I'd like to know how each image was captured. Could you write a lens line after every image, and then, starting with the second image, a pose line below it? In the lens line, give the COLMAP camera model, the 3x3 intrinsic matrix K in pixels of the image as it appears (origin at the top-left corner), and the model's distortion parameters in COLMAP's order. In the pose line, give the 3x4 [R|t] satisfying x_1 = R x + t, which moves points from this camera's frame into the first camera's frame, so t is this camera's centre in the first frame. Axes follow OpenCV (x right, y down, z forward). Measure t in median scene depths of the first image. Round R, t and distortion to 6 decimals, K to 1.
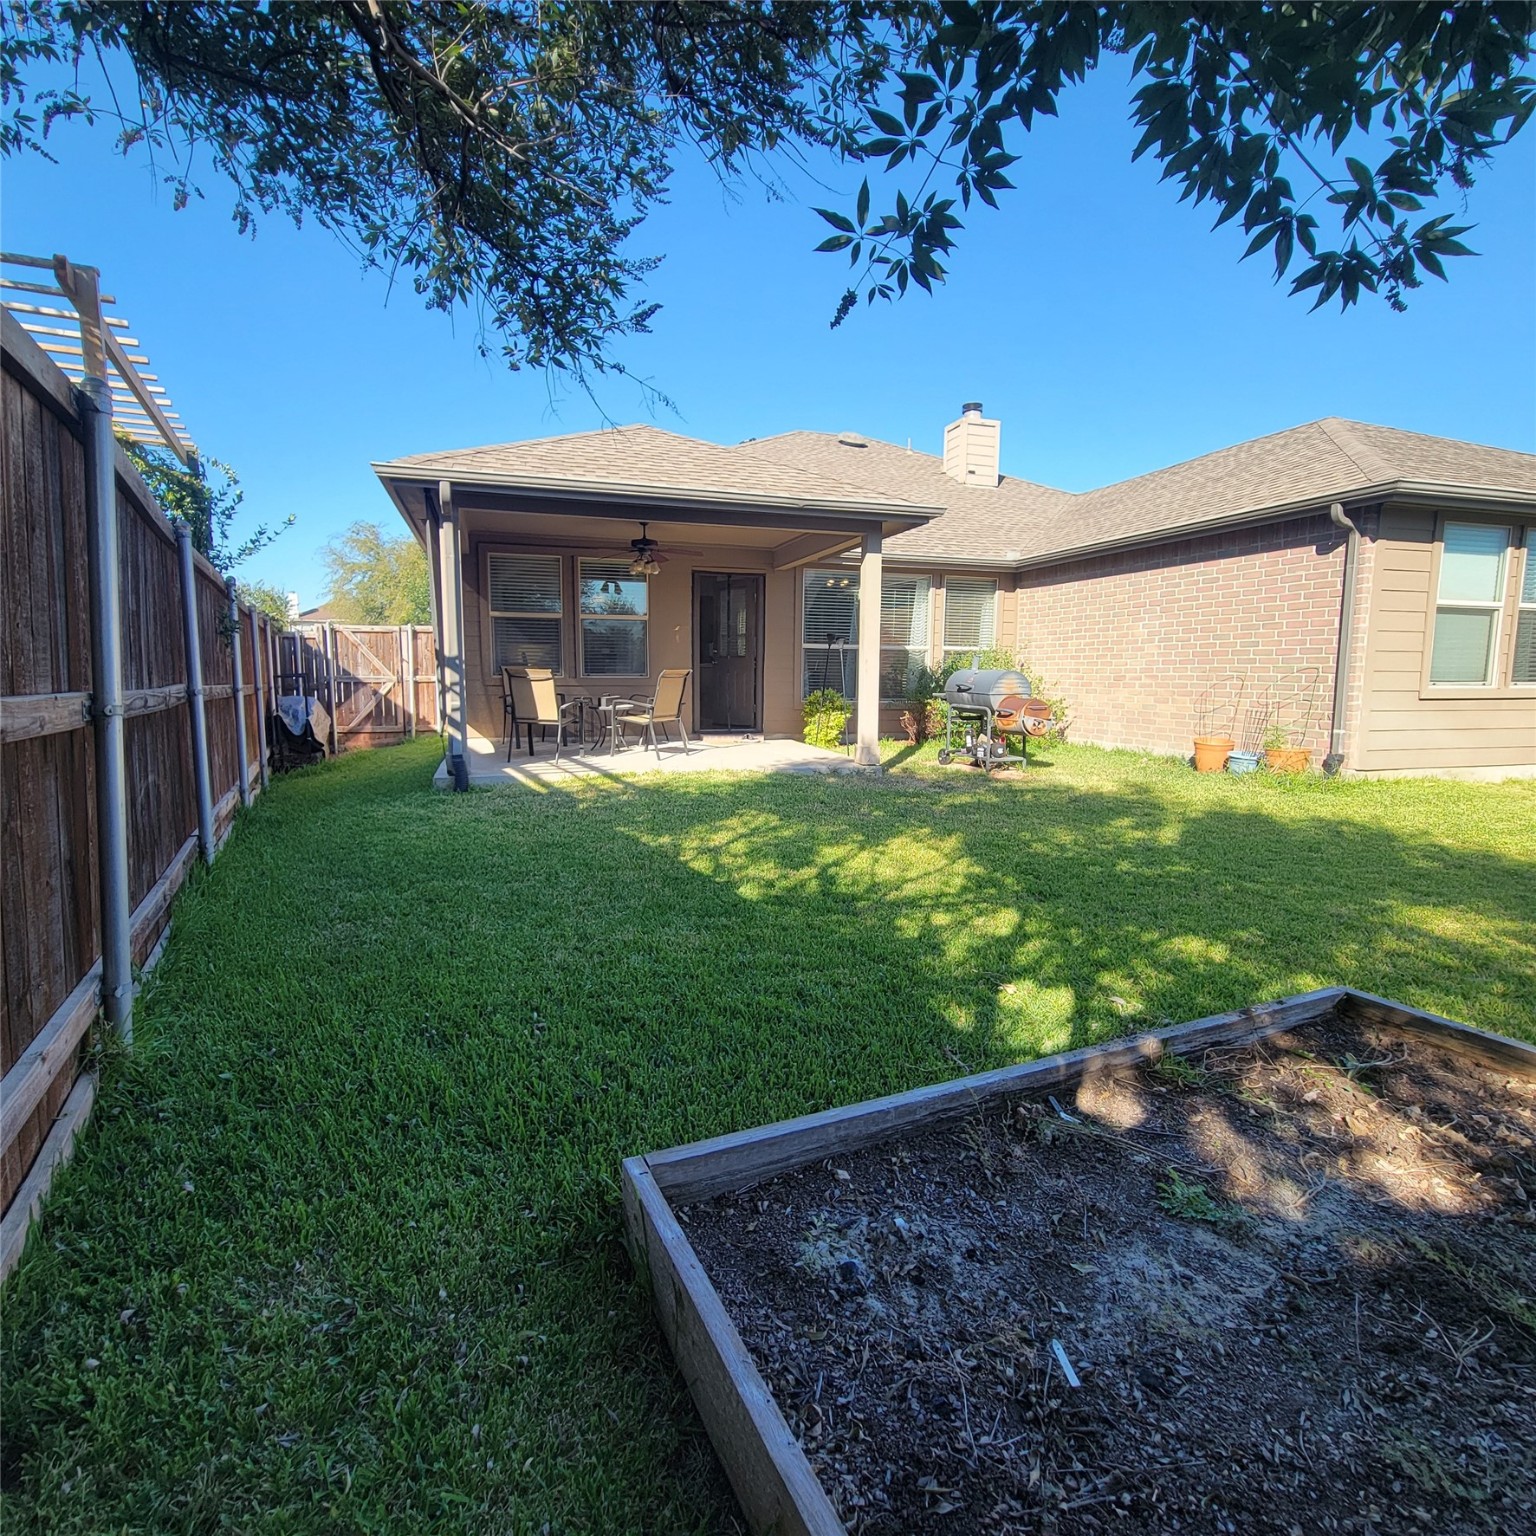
lens RADIAL K [[842.8, 0, 768.0], [0, 842.8, 768.0], [0, 0, 1]] dist [0.014487, 0.000146]
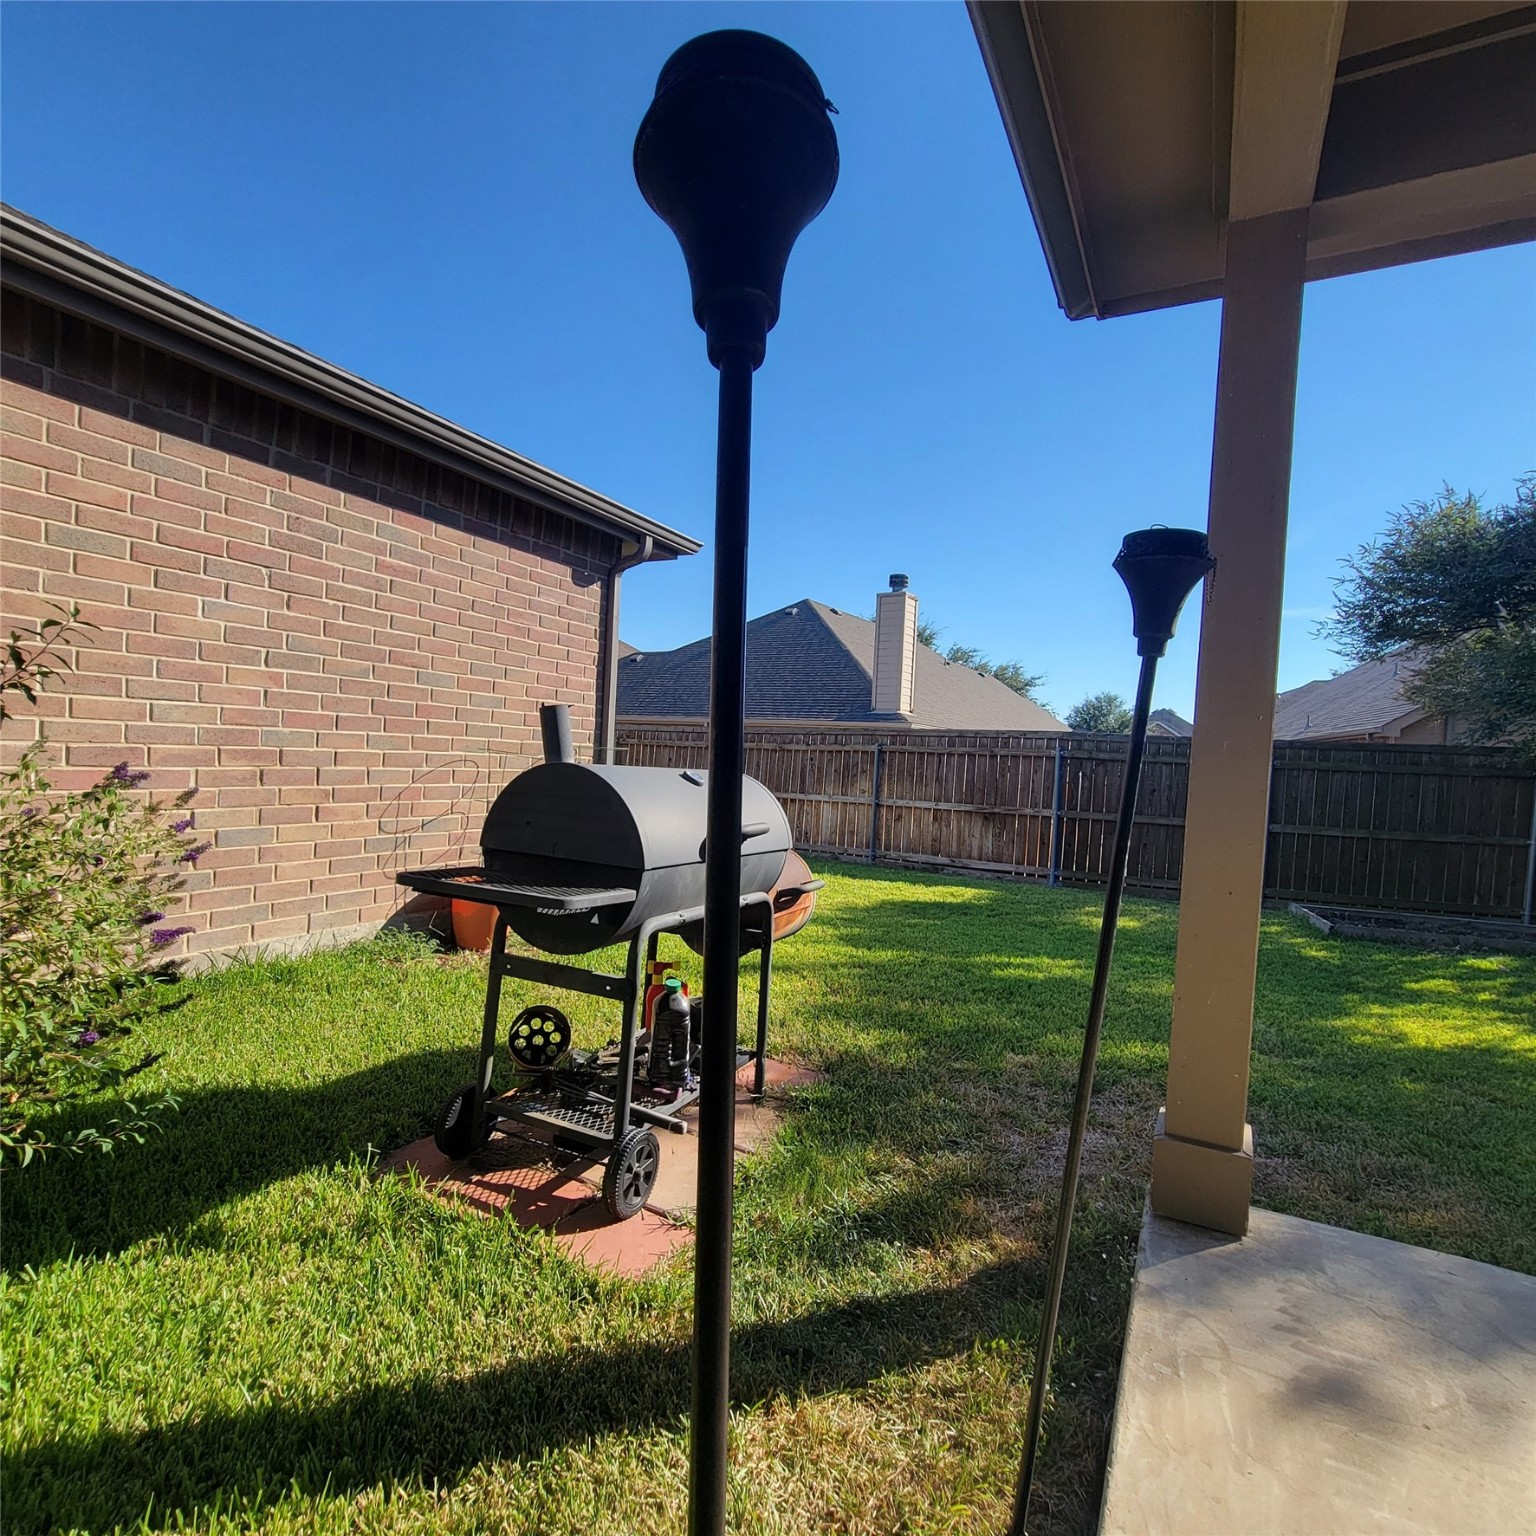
lens RADIAL K [[842.8, 0, 768.0], [0, 842.8, 768.0], [0, 0, 1]] dist [0.014487, 0.000146]
pose [[-0.710970, -0.058913, 0.700750, 0.050222], [0.018571, 0.994564, 0.102456, -0.171191], [-0.702977, 0.085857, -0.706012, 1.391999]]
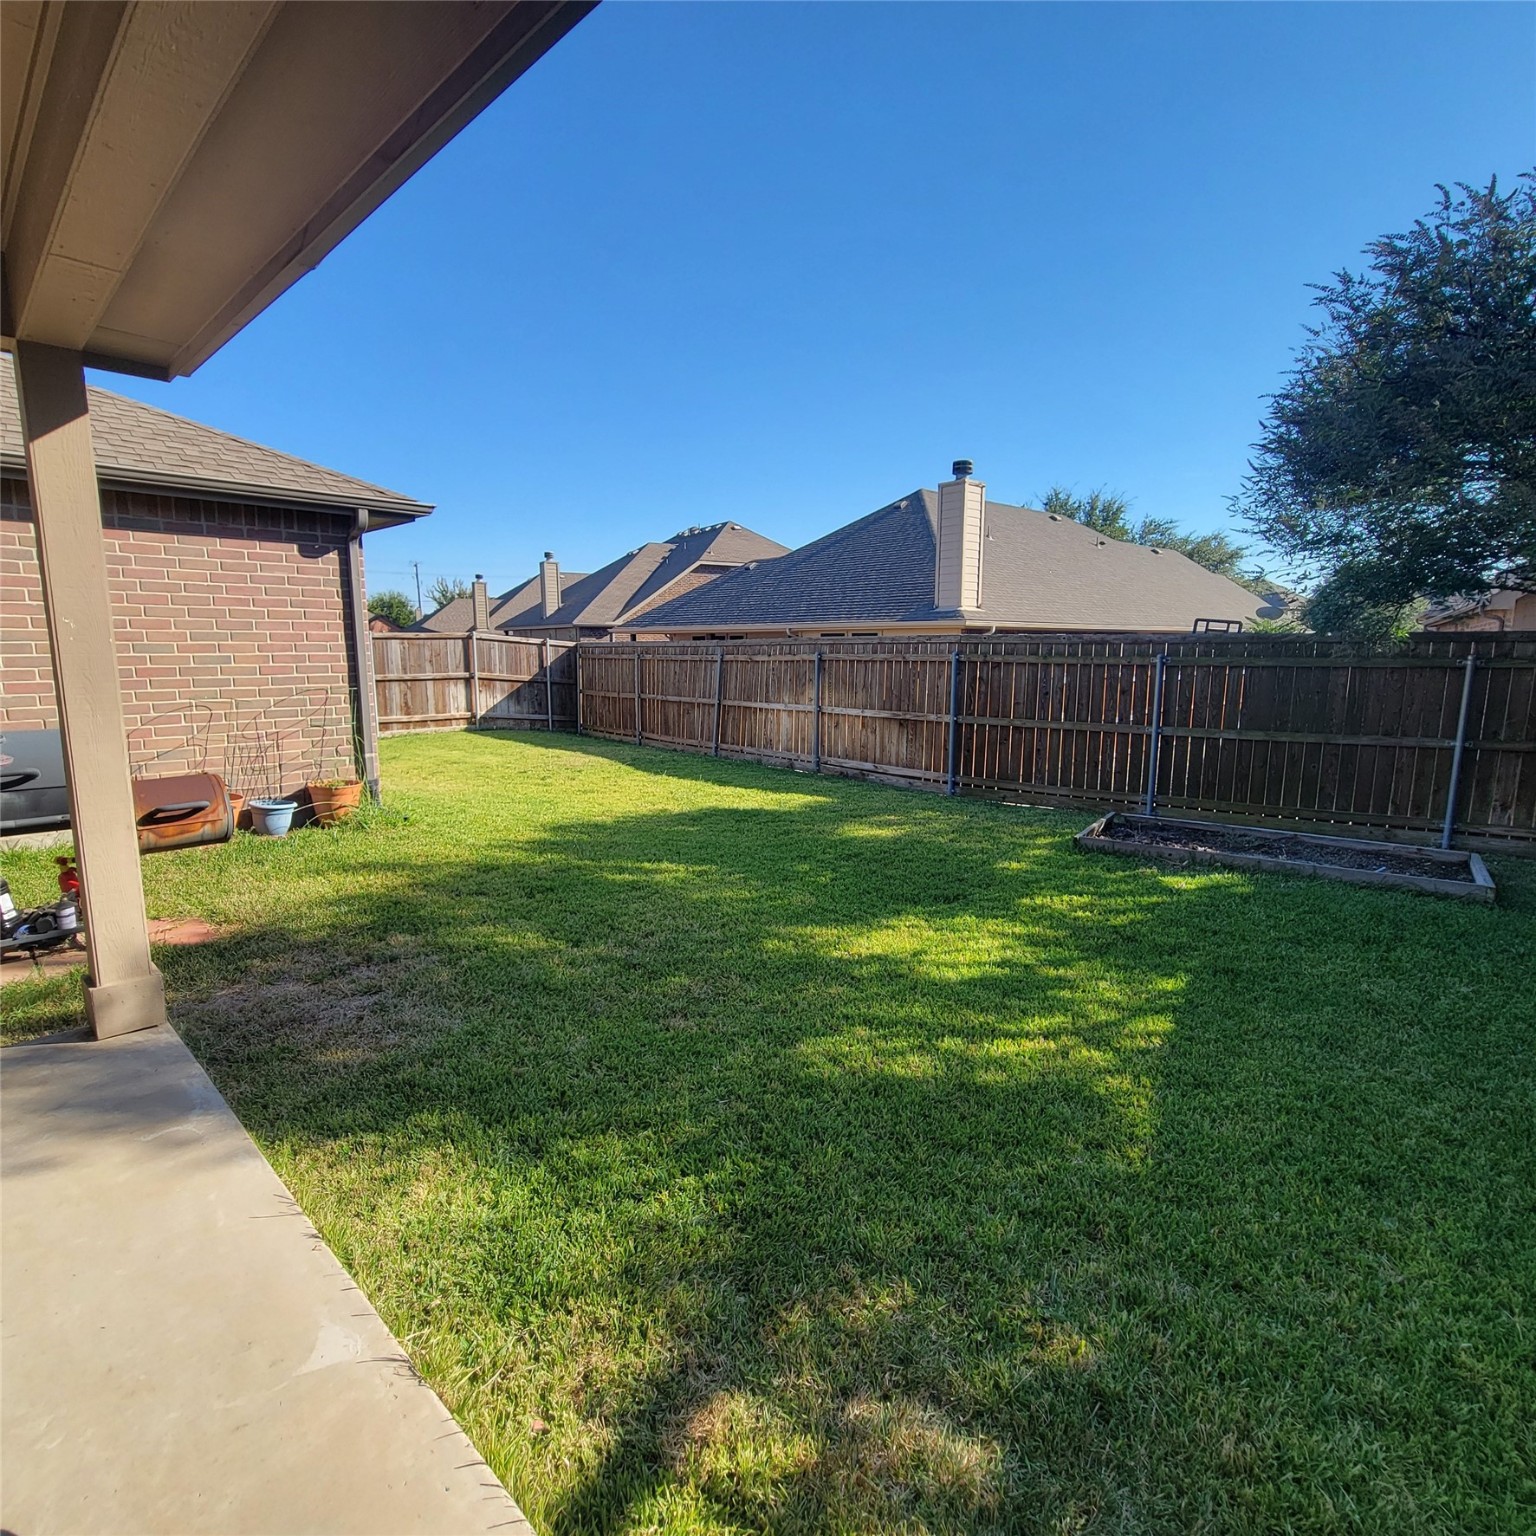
lens RADIAL K [[836.7, 0, 755.9], [0, 836.7, 773.4], [0, 0, 1]] dist [0.003196, -0.001139]
pose [[-0.467589, -0.148461, 0.871389, -0.330135], [0.090099, 0.972656, 0.214061, -0.179404], [-0.879342, 0.178604, -0.441428, 1.016000]]
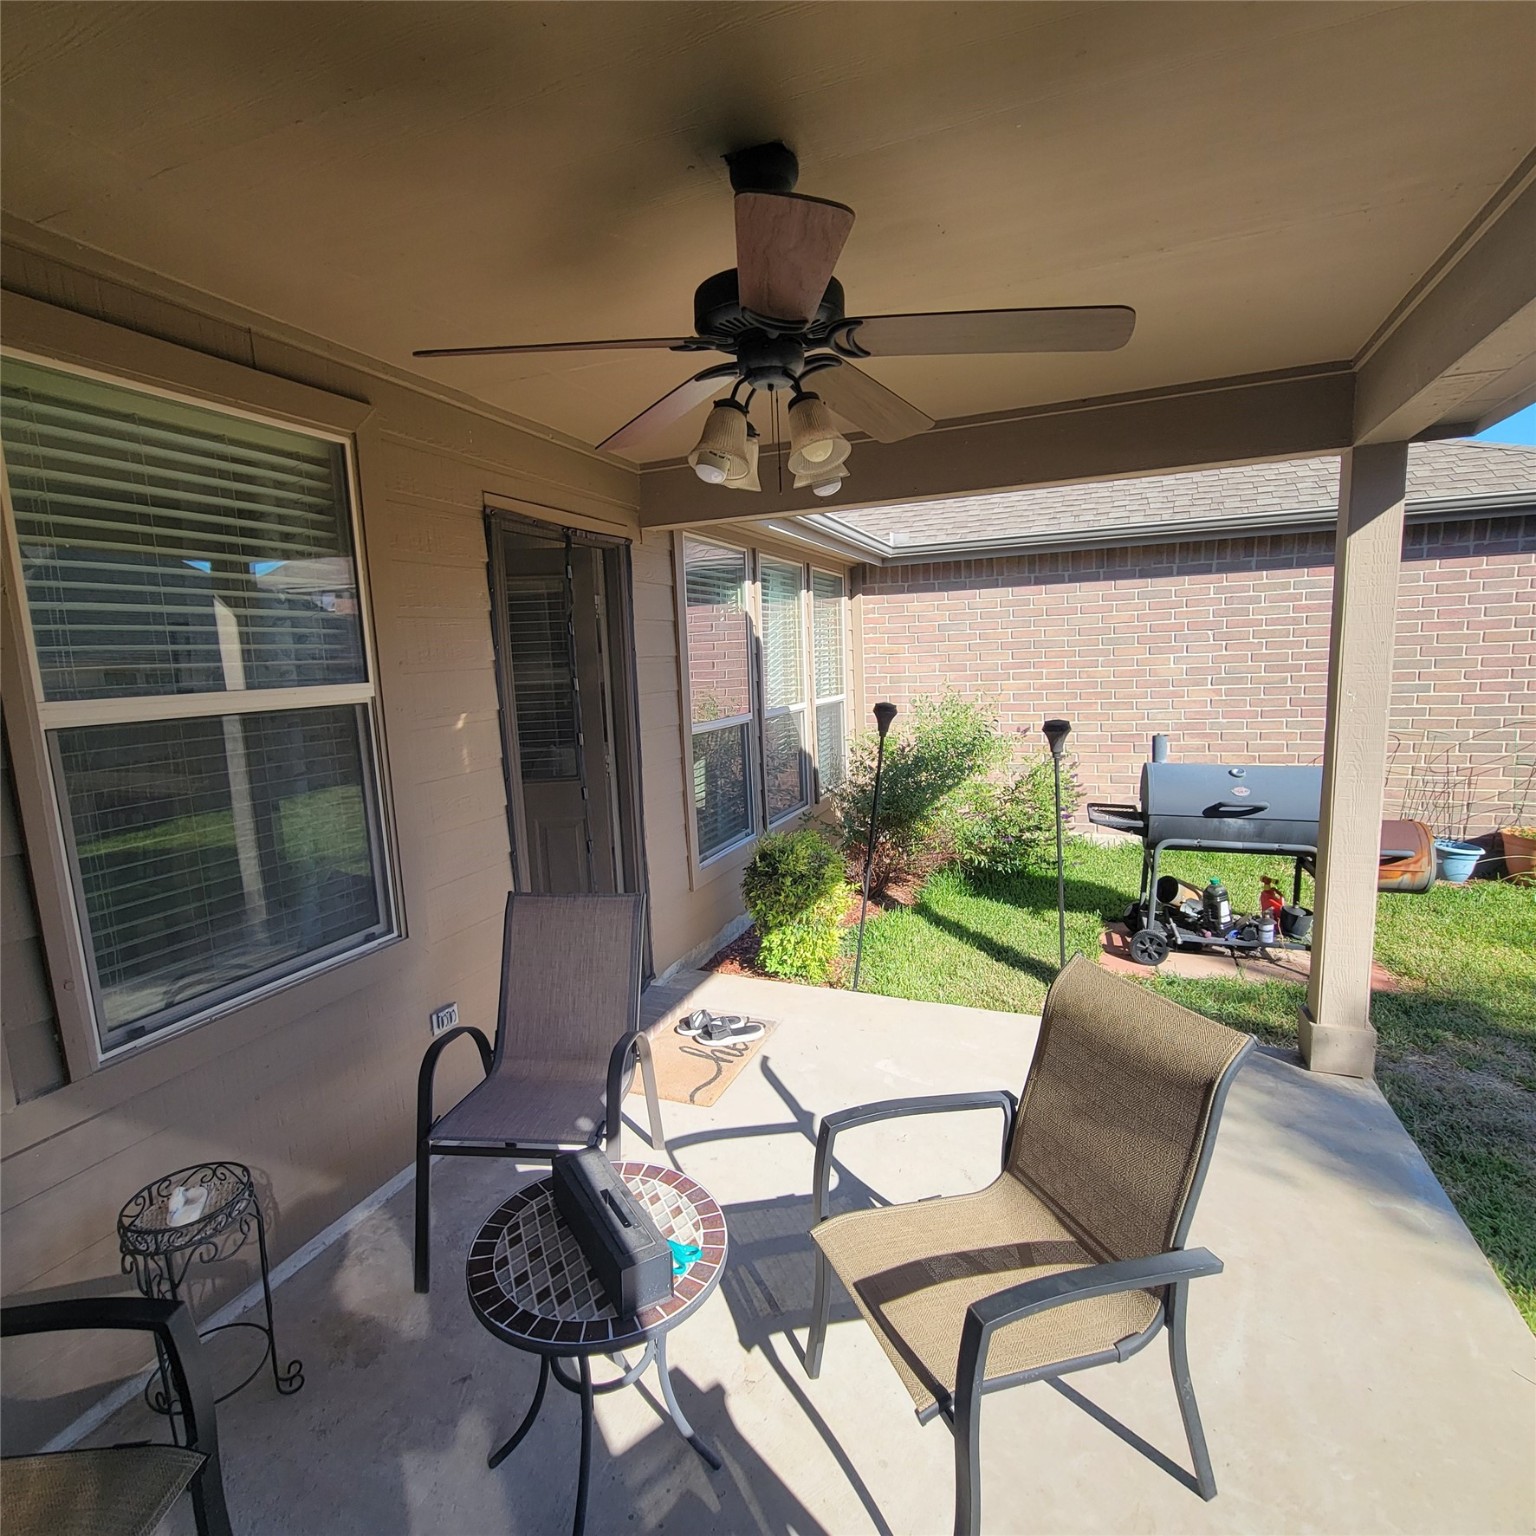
lens RADIAL K [[836.7, 0, 755.9], [0, 836.7, 773.4], [0, 0, 1]] dist [0.003196, -0.001139]
pose [[0.632666, -0.145958, 0.760546, -0.349354], [0.133100, 0.987959, 0.078880, -0.223738], [-0.762901, 0.051324, 0.644475, 1.066081]]
